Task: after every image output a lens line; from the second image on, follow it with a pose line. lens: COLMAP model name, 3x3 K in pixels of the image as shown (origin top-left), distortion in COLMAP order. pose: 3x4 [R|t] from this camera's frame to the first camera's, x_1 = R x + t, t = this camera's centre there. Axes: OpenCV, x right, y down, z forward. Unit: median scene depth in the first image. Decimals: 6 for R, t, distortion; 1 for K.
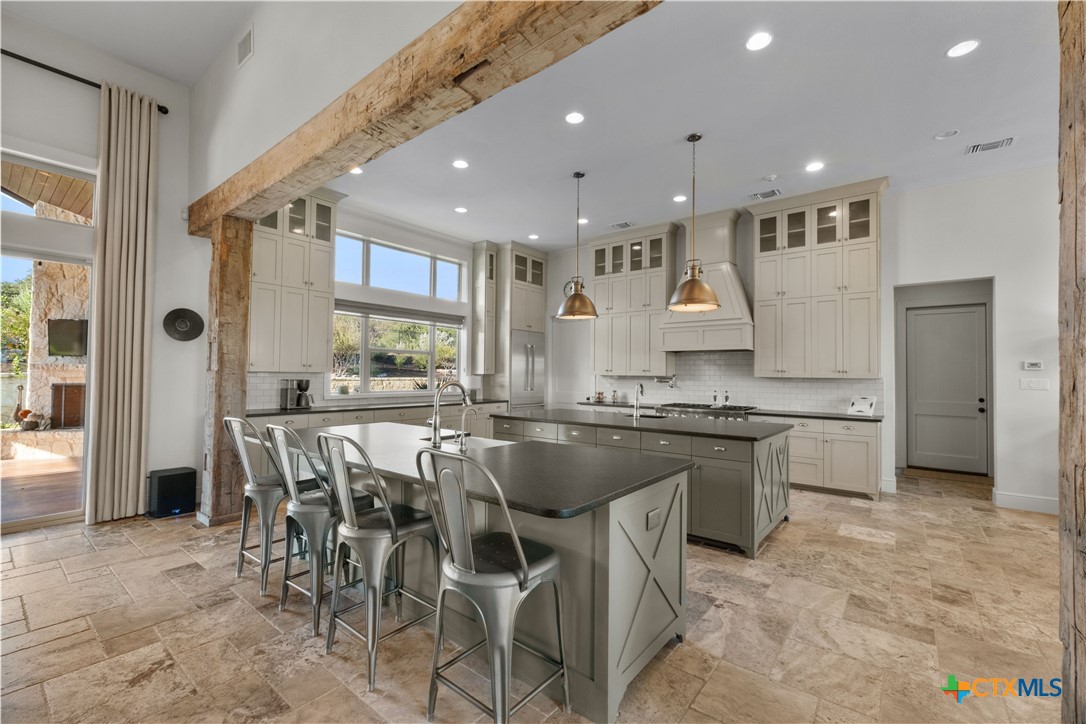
lens RADIAL K [[463.2, 0, 547.0], [0, 463.2, 365.3], [0, 0, 1]] dist [0.002616, 0.000144]
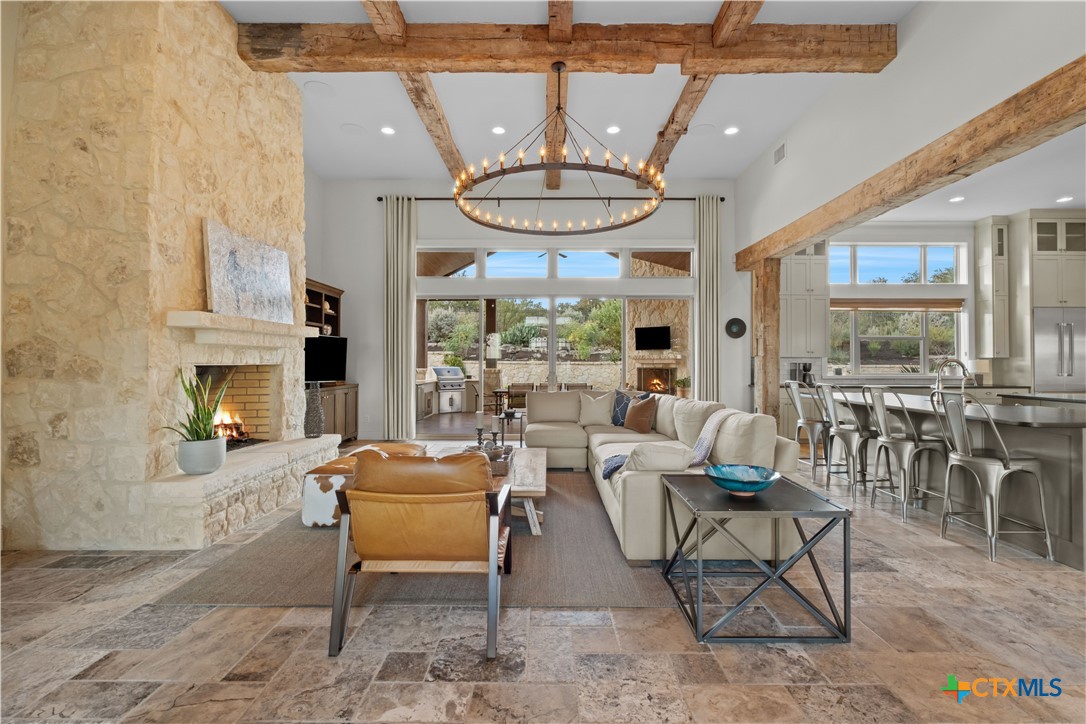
lens RADIAL K [[480.6, 0, 545.8], [0, 480.6, 352.9], [0, 0, 1]] dist [0.000167, -0.000561]
pose [[0.622787, -0.021583, -0.782094, 0.084903], [0.020286, 0.999729, -0.011435, 0.003013], [0.782129, -0.008744, 0.623056, -0.440714]]
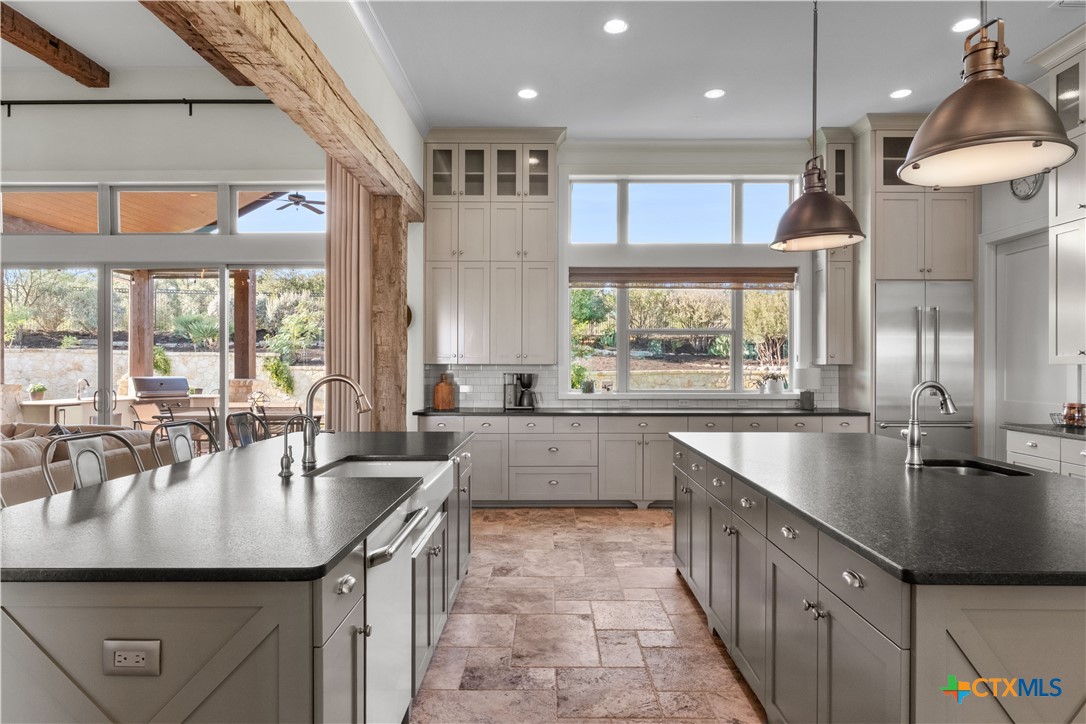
lens RADIAL K [[639.2, 0, 545.1], [0, 639.2, 366.2], [0, 0, 1]] dist [-0.002705, -0.001492]
pose [[0.618250, -0.006935, -0.785951, 0.368915], [0.022063, 0.999720, 0.008534, 0.009637], [0.785672, -0.022617, 0.618230, 0.335631]]
